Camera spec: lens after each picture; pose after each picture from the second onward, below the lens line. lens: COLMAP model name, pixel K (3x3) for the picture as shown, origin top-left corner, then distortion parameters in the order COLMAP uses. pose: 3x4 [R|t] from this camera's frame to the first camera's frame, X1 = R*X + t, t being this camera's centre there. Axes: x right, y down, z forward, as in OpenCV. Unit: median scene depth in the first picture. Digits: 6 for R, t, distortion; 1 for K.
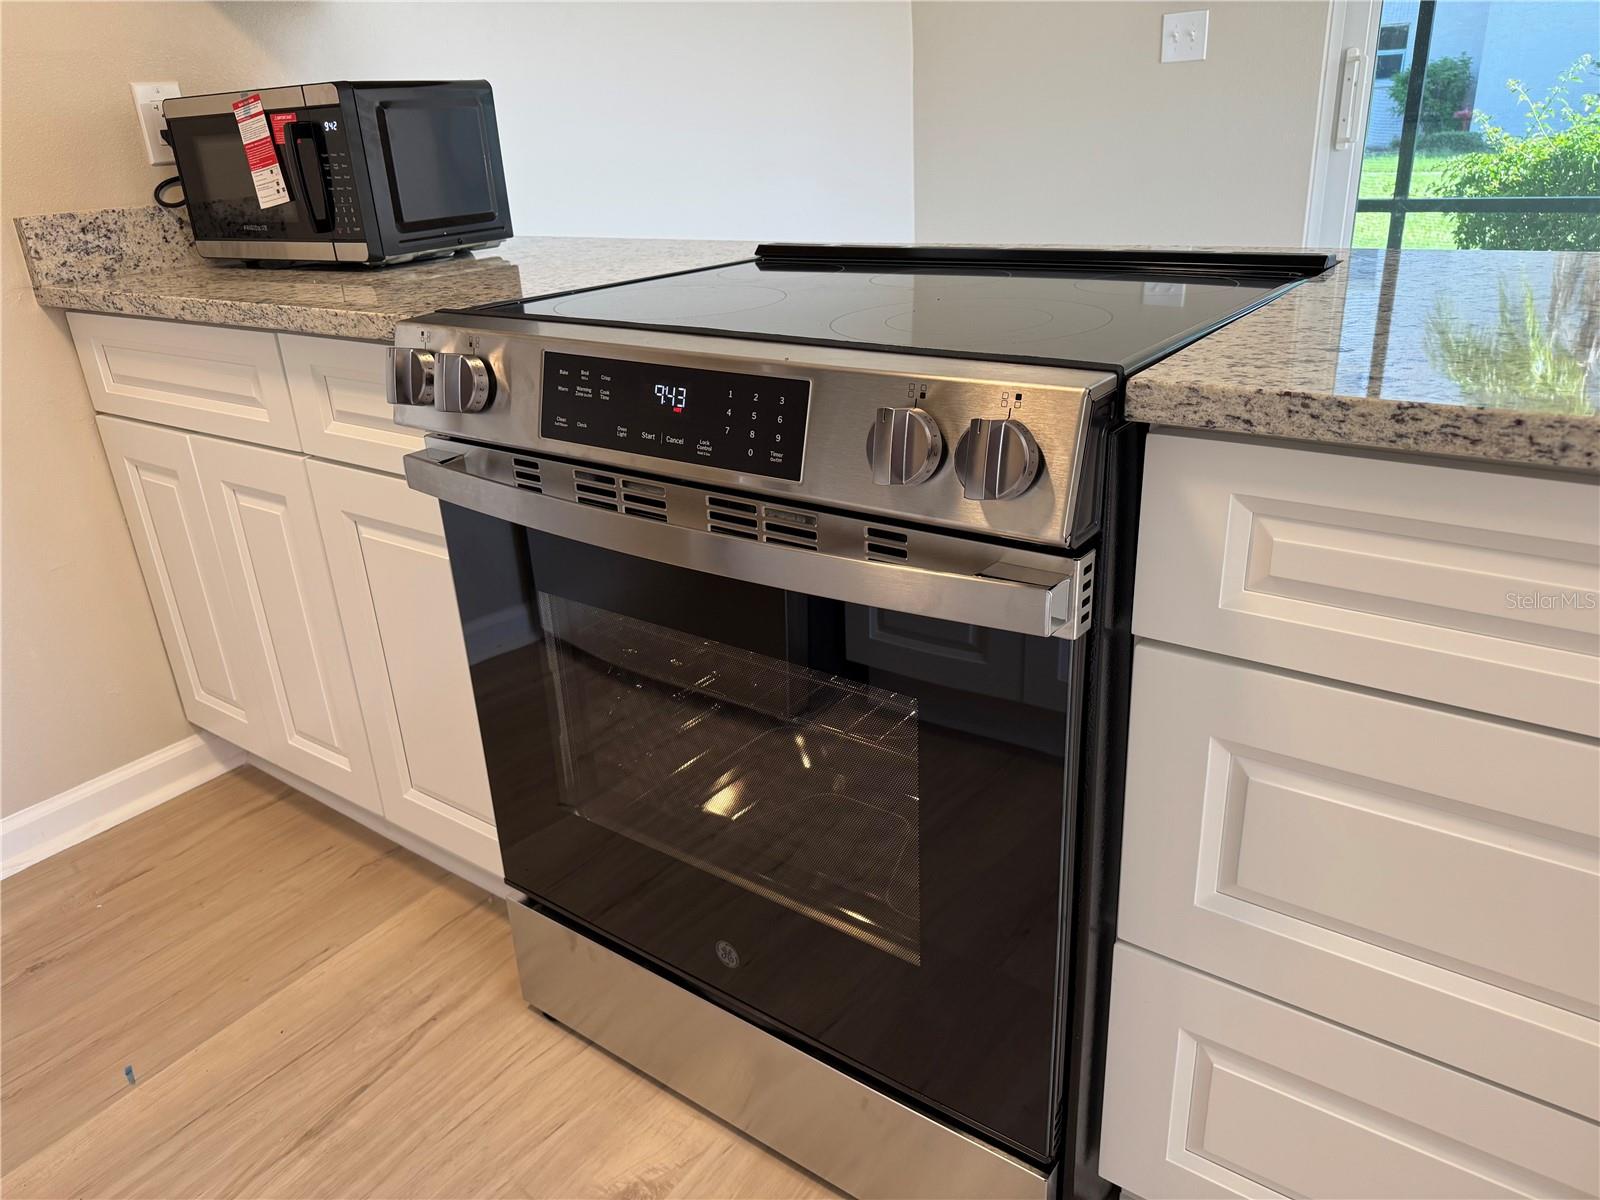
lens RADIAL K [[1117.9, 0, 802.8], [0, 1117.9, 584.5], [0, 0, 1]] dist [0.049777, -0.063754]
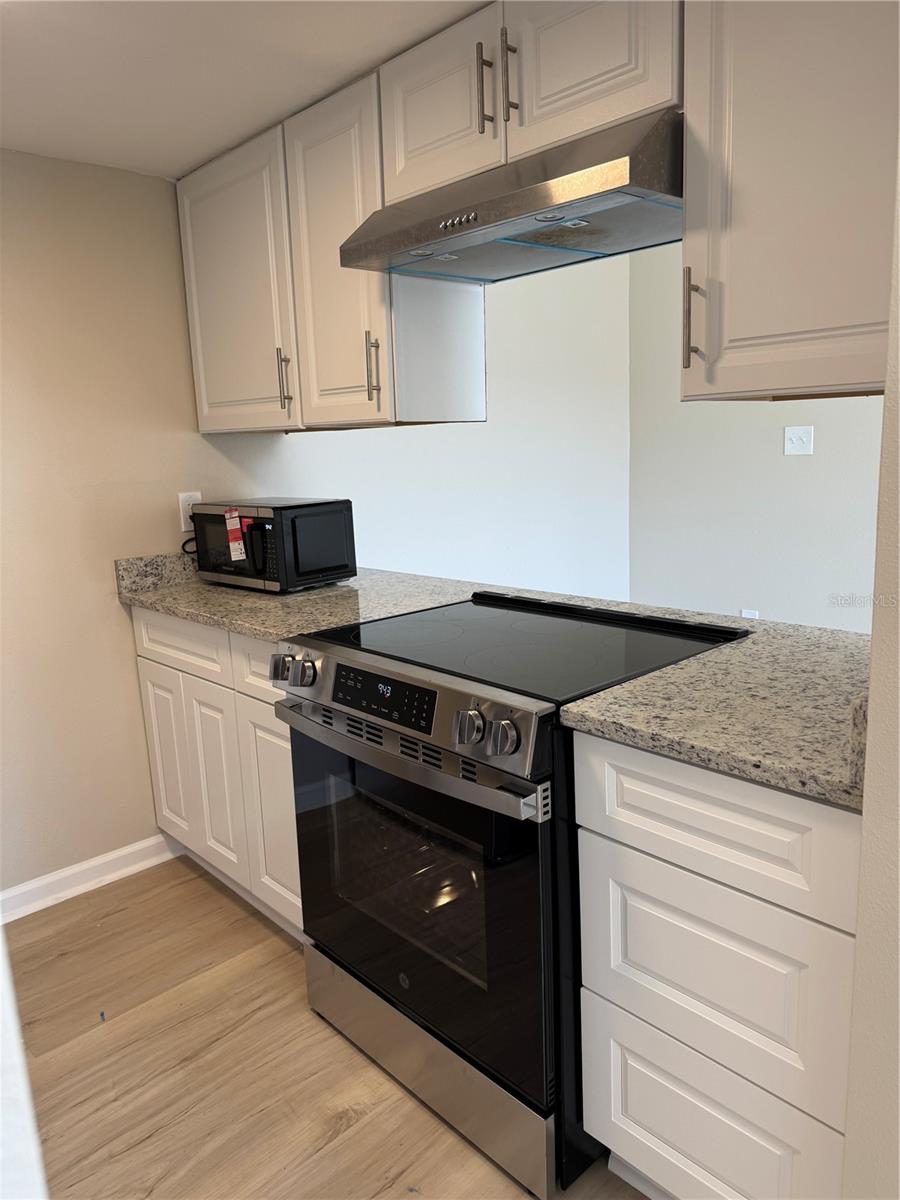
lens RADIAL K [[838.5, 0, 458.9], [0, 838.5, 598.0], [0, 0, 1]] dist [0.049777, -0.063754]
pose [[0.982437, 0.046826, -0.180622, 0.227444], [-0.079821, 0.980425, -0.179989, -0.045729], [0.168658, 0.191245, 0.966944, -0.432948]]
